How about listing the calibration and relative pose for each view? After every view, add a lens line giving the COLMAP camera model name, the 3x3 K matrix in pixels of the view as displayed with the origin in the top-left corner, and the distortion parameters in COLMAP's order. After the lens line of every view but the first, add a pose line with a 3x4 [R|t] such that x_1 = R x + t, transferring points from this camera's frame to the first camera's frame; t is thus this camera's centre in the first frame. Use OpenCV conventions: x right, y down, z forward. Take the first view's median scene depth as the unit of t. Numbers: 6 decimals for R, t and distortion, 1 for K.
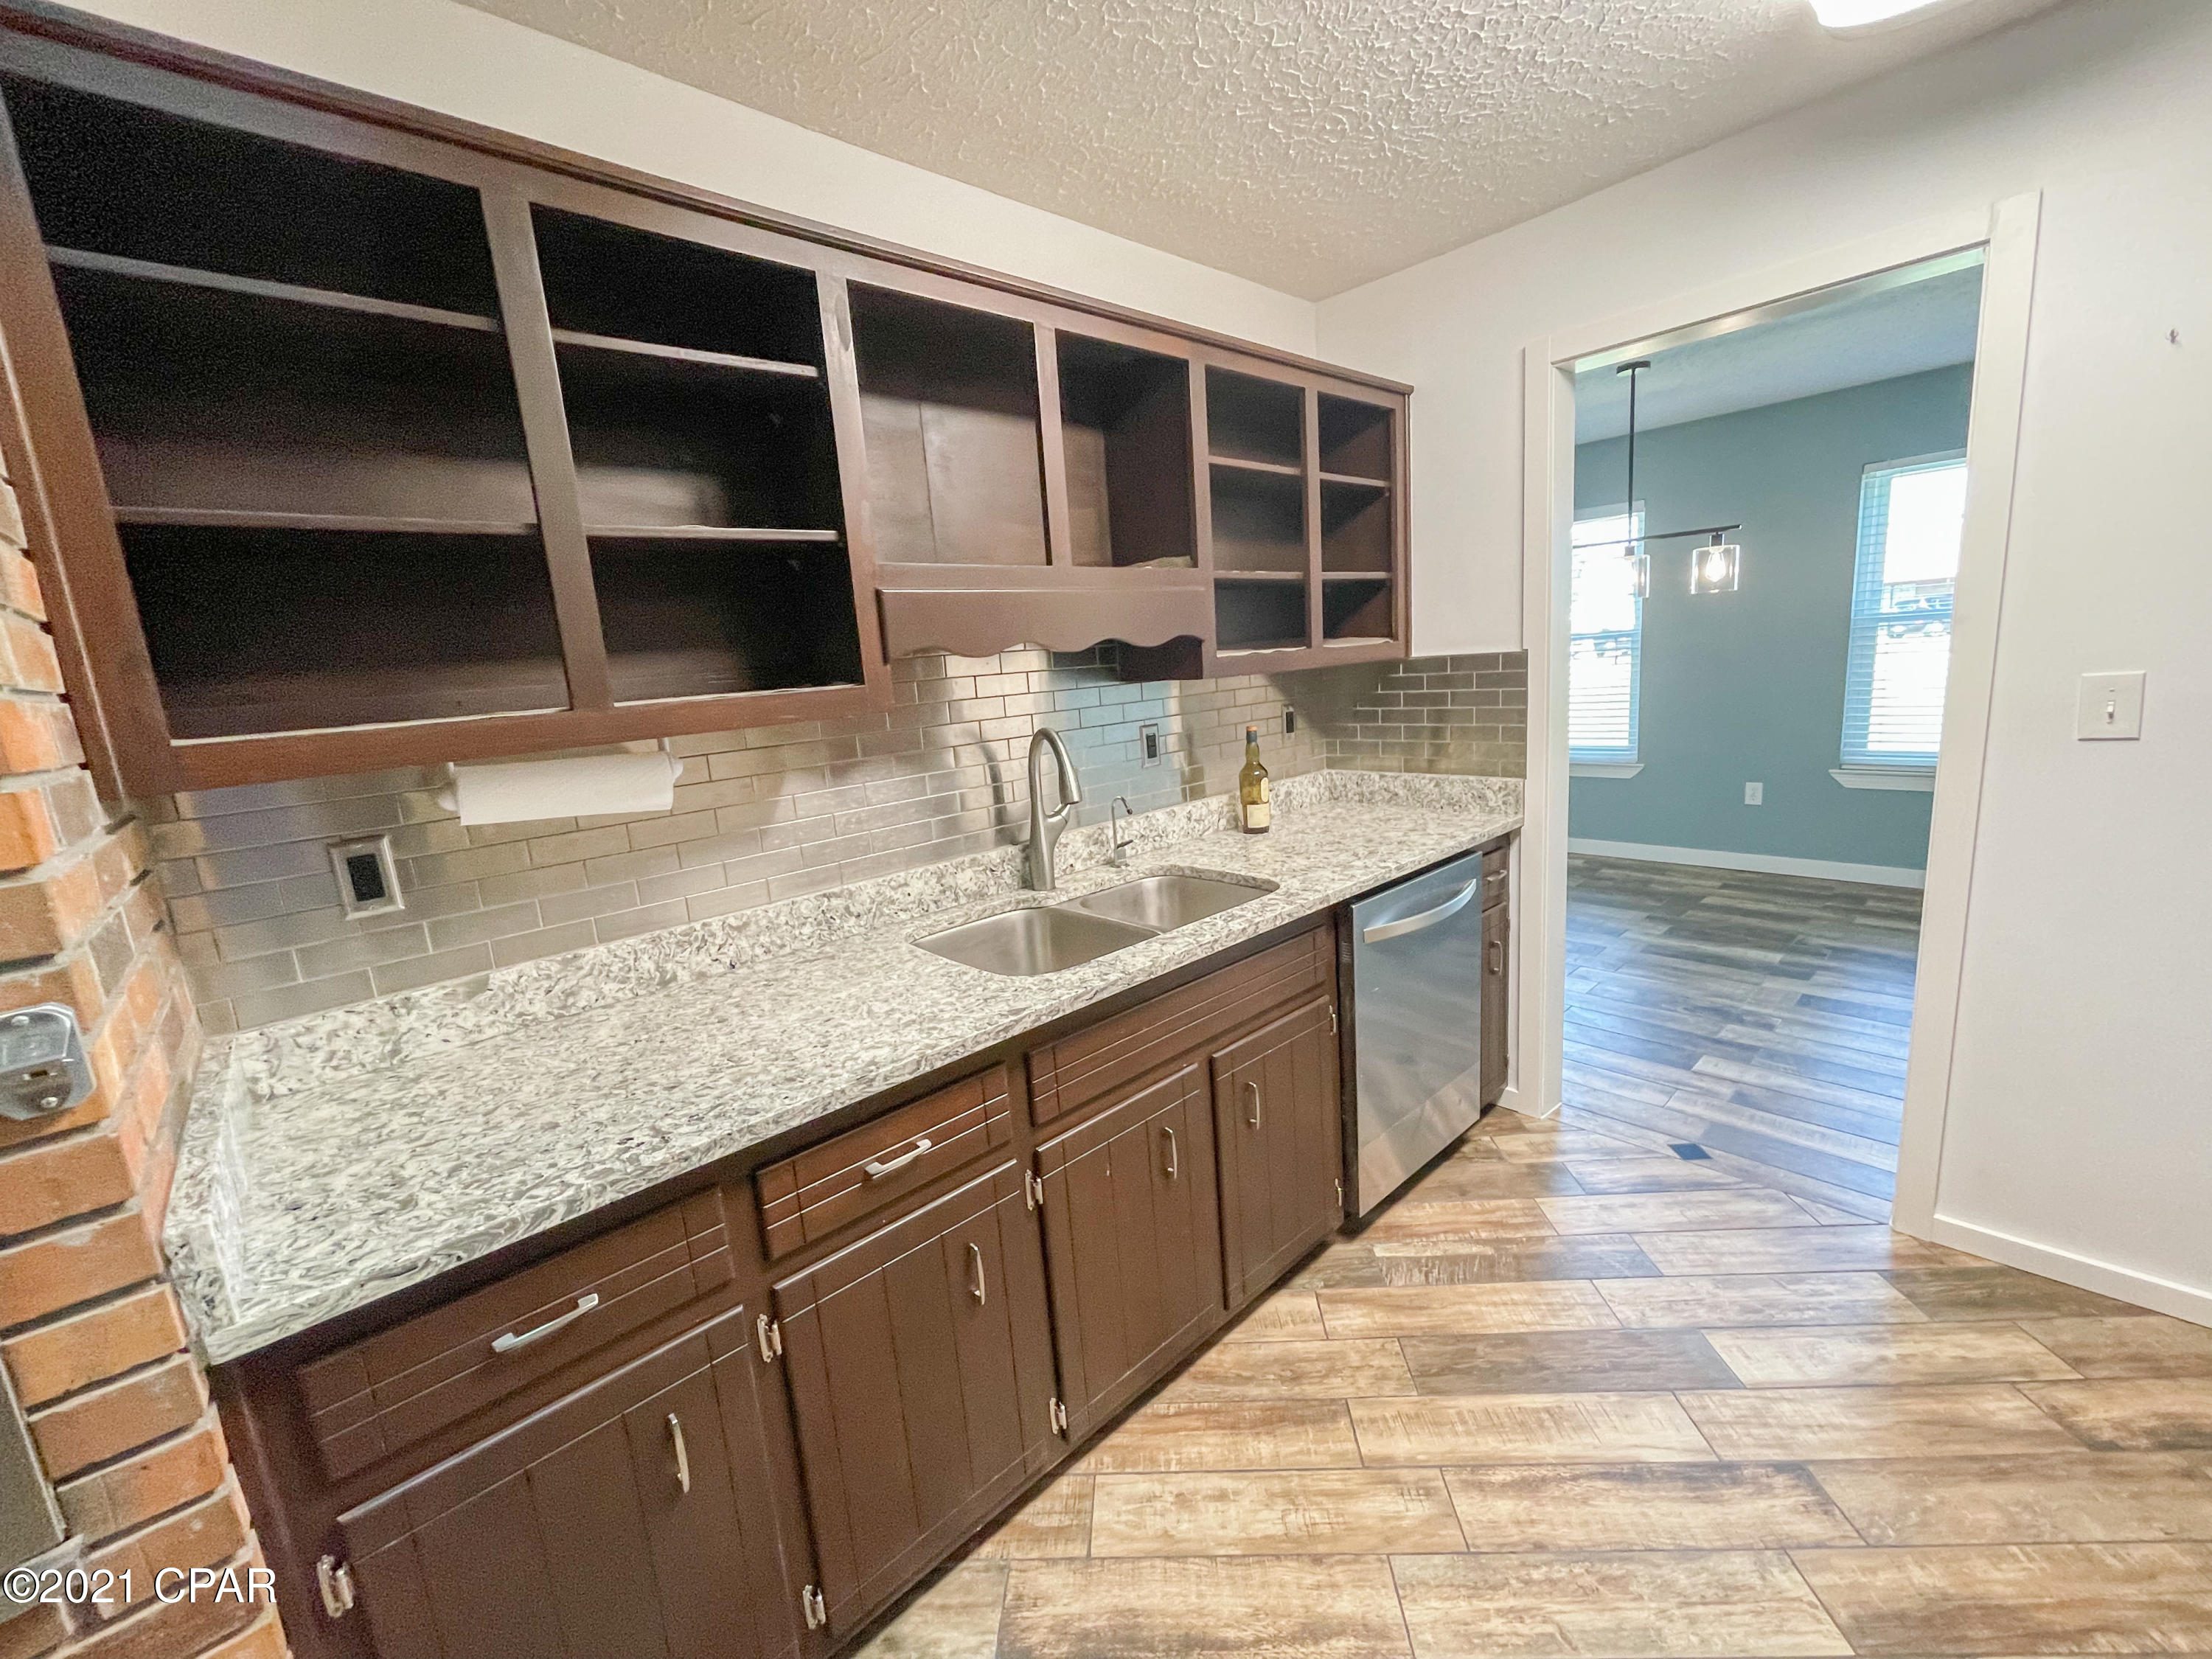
lens RADIAL K [[893.4, 0, 1108.7], [0, 893.4, 825.2], [0, 0, 1]] dist [-0.003401, -0.000033]
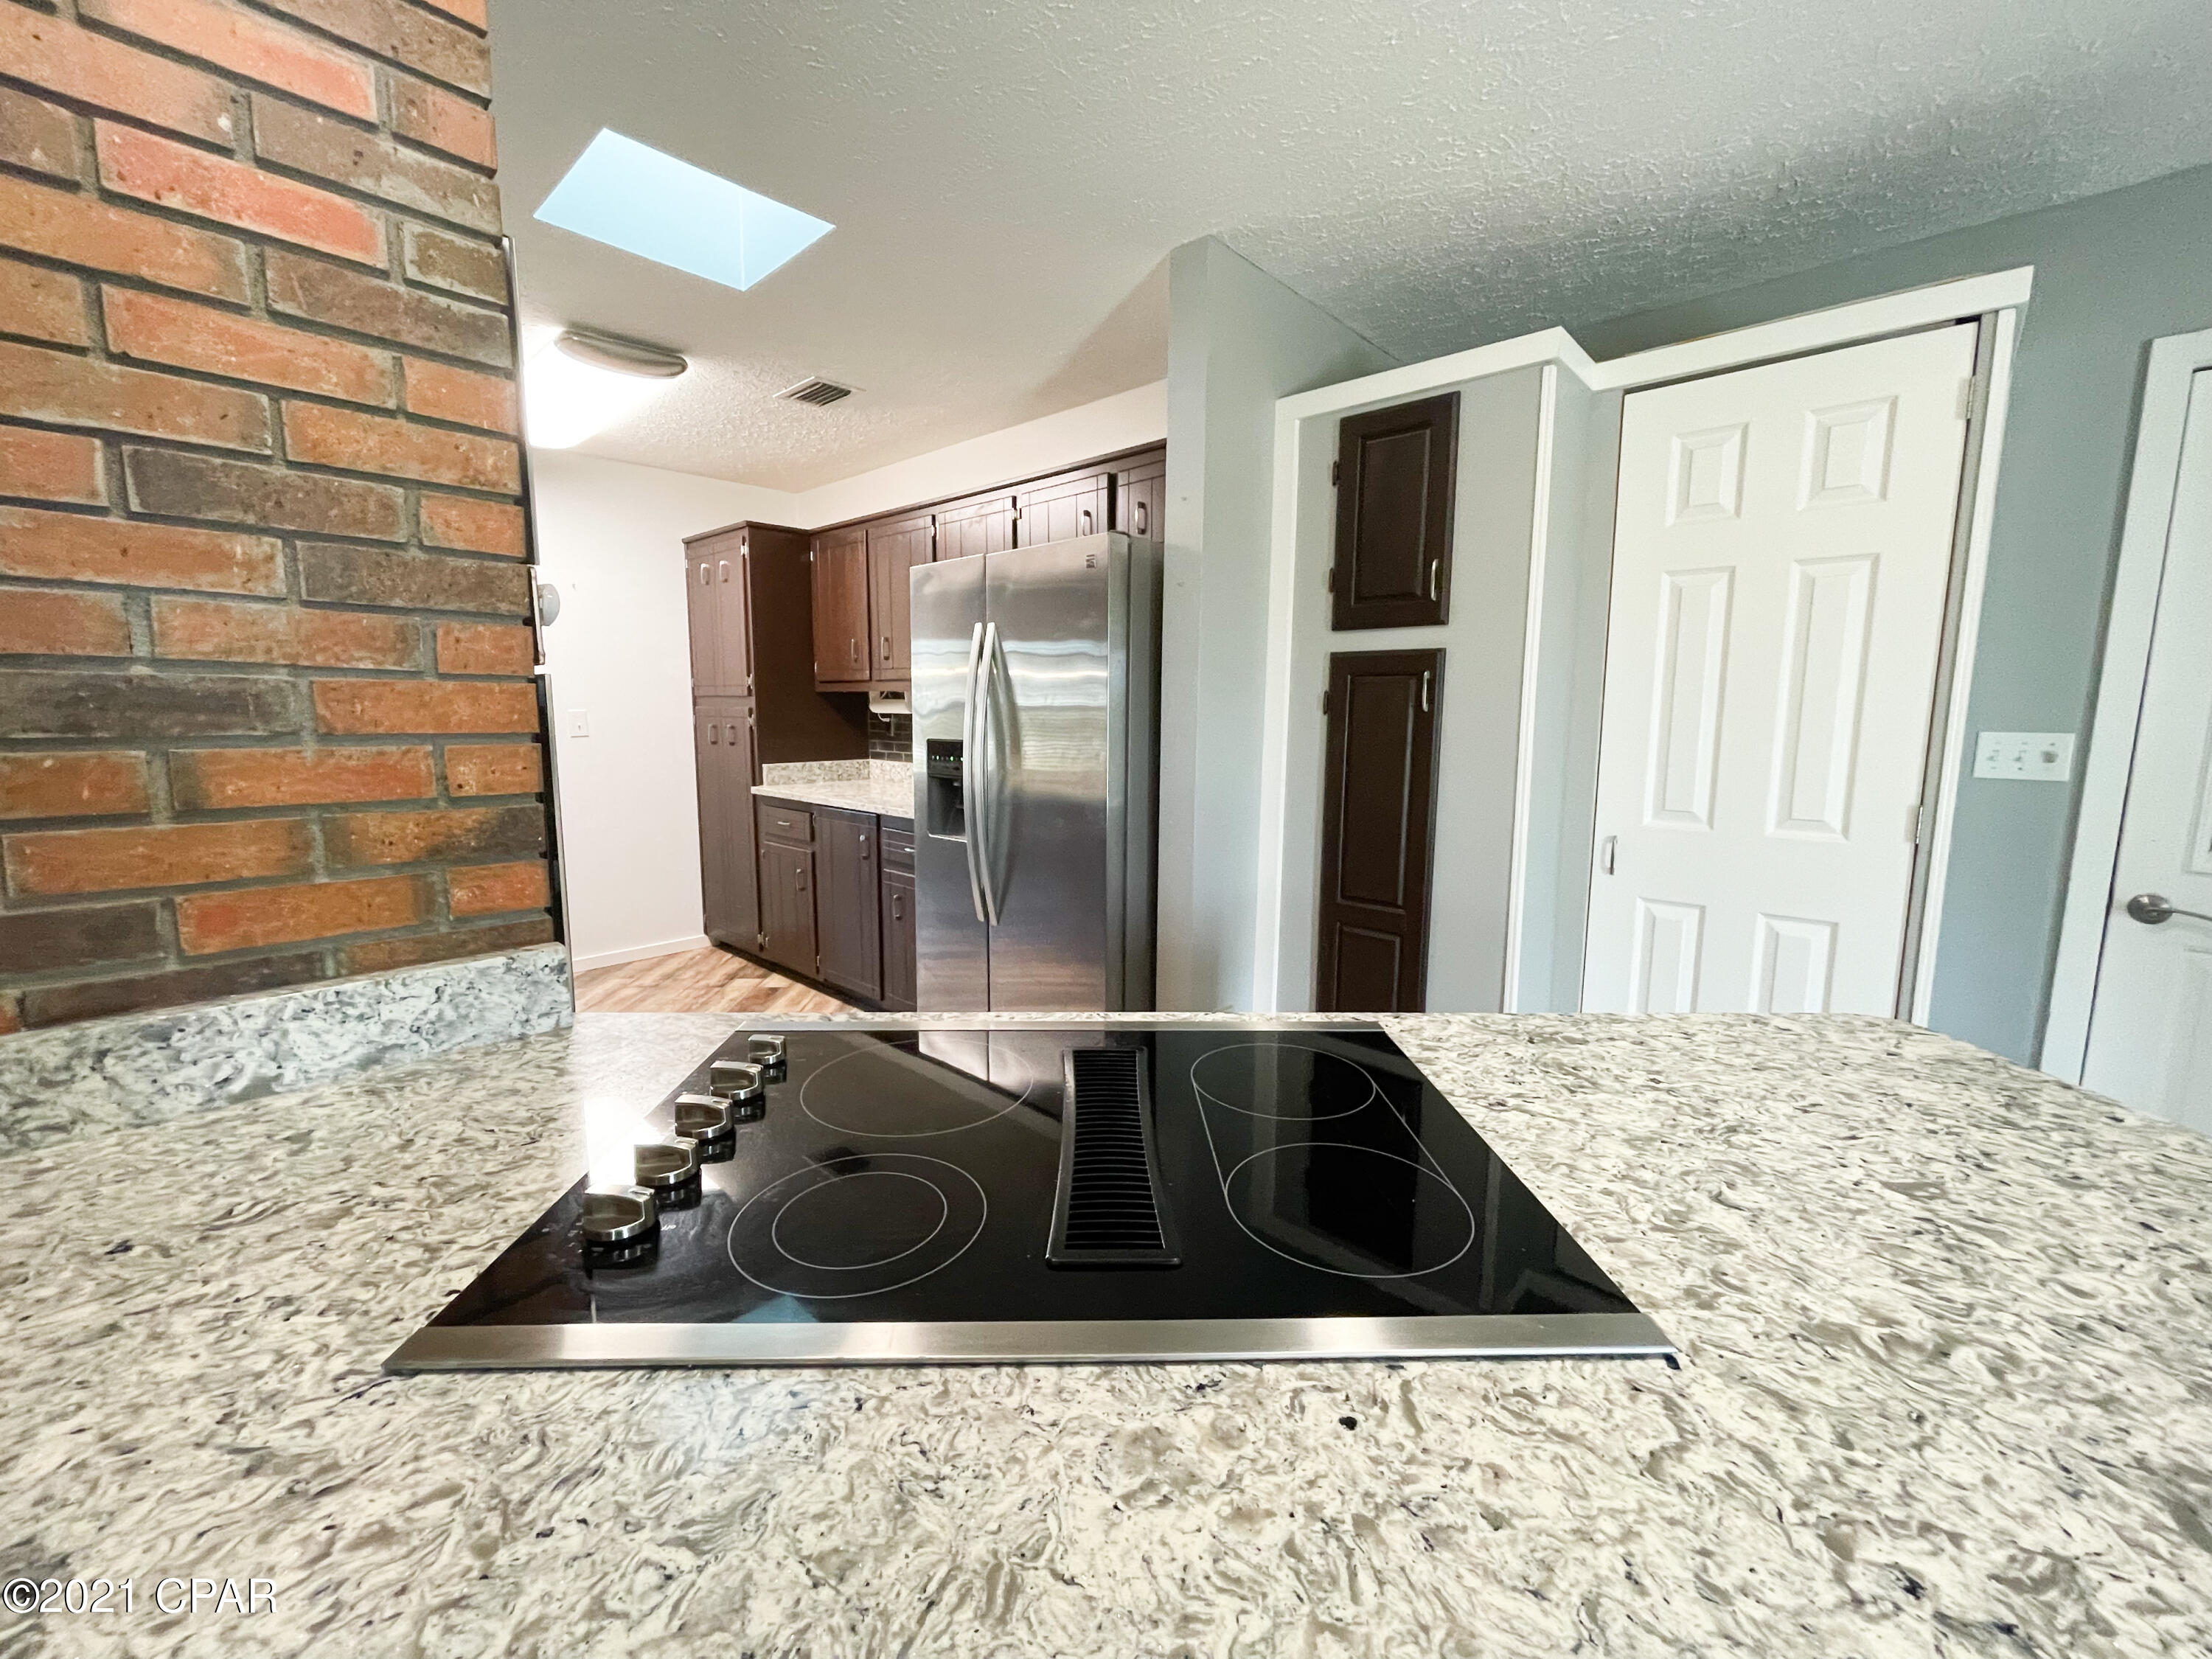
lens RADIAL K [[893.4, 0, 1108.2], [0, 893.4, 827.9], [0, 0, 1]] dist [-0.003401, -0.000033]
pose [[-0.072264, -0.063397, 0.995369, -1.641637], [0.178828, 0.980982, 0.075464, 0.253659], [-0.981223, 0.183453, -0.059552, -0.289278]]
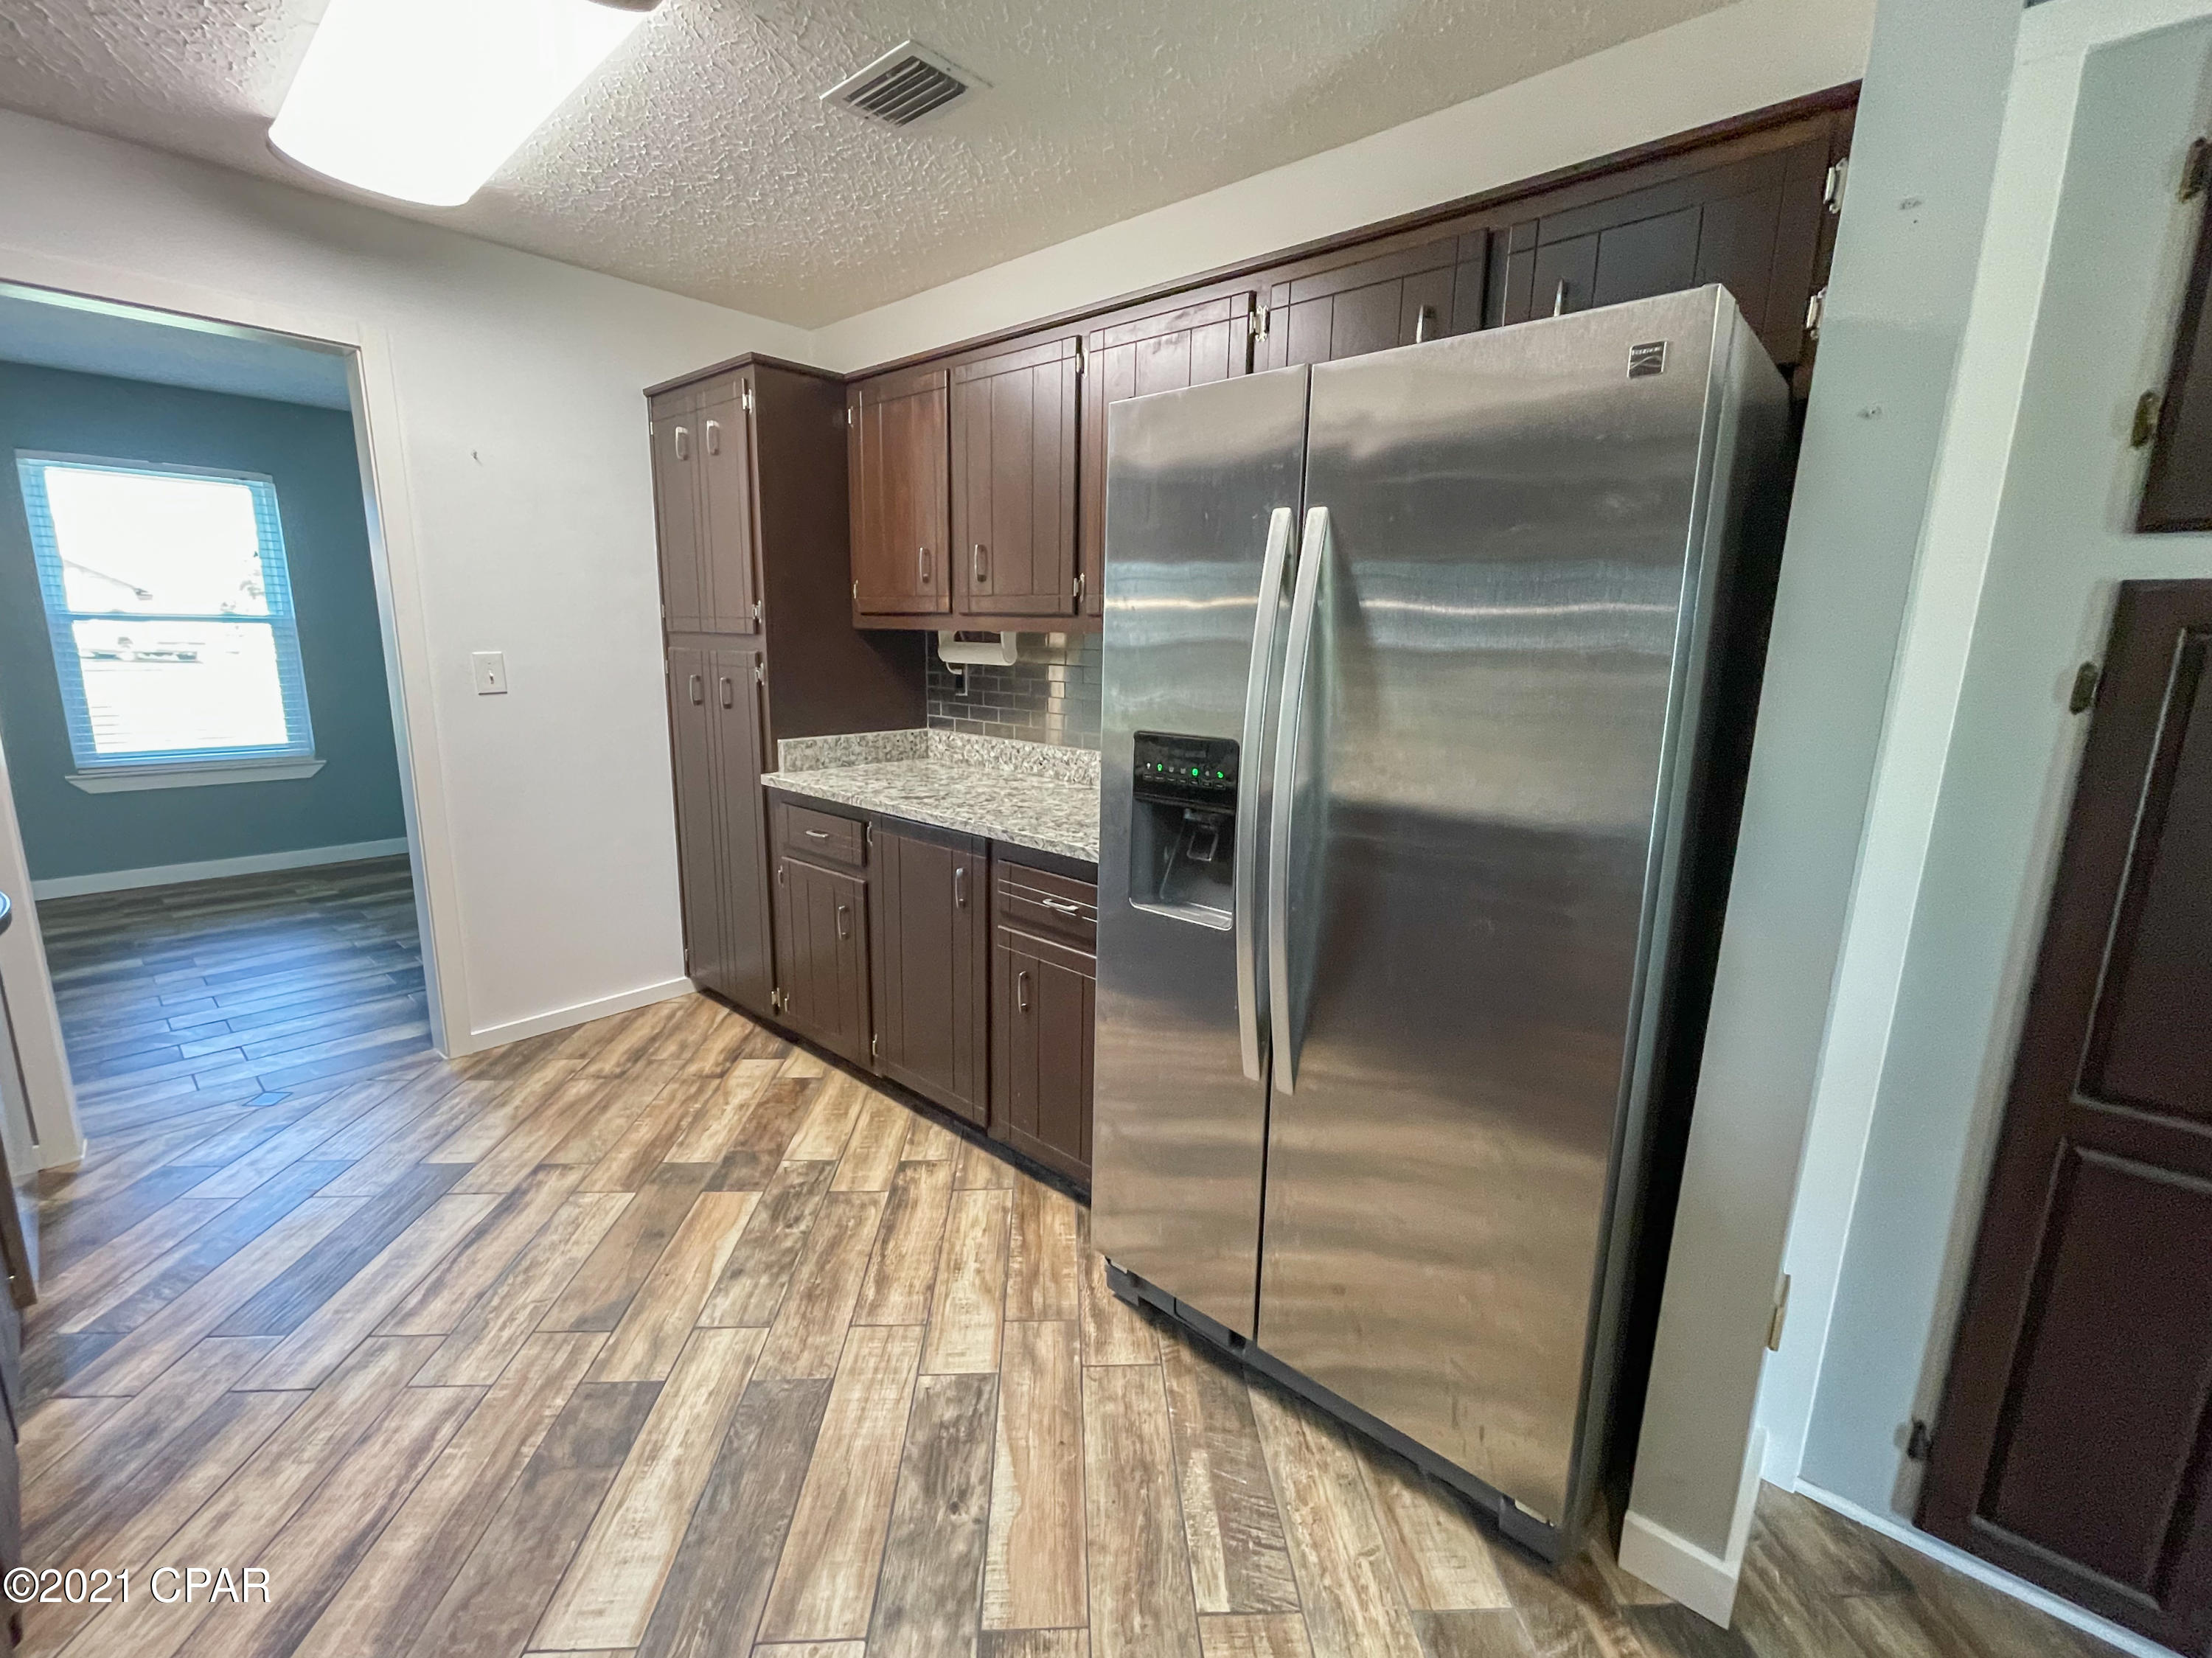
lens RADIAL K [[946.3, 0, 1103.8], [0, 946.3, 826.5], [0, 0, 1]] dist [-0.004965, -0.000102]
pose [[-0.097086, -0.128364, 0.986963, -0.798051], [0.167537, 0.975390, 0.143339, 0.087818], [-0.981074, 0.179269, -0.073191, 0.075567]]
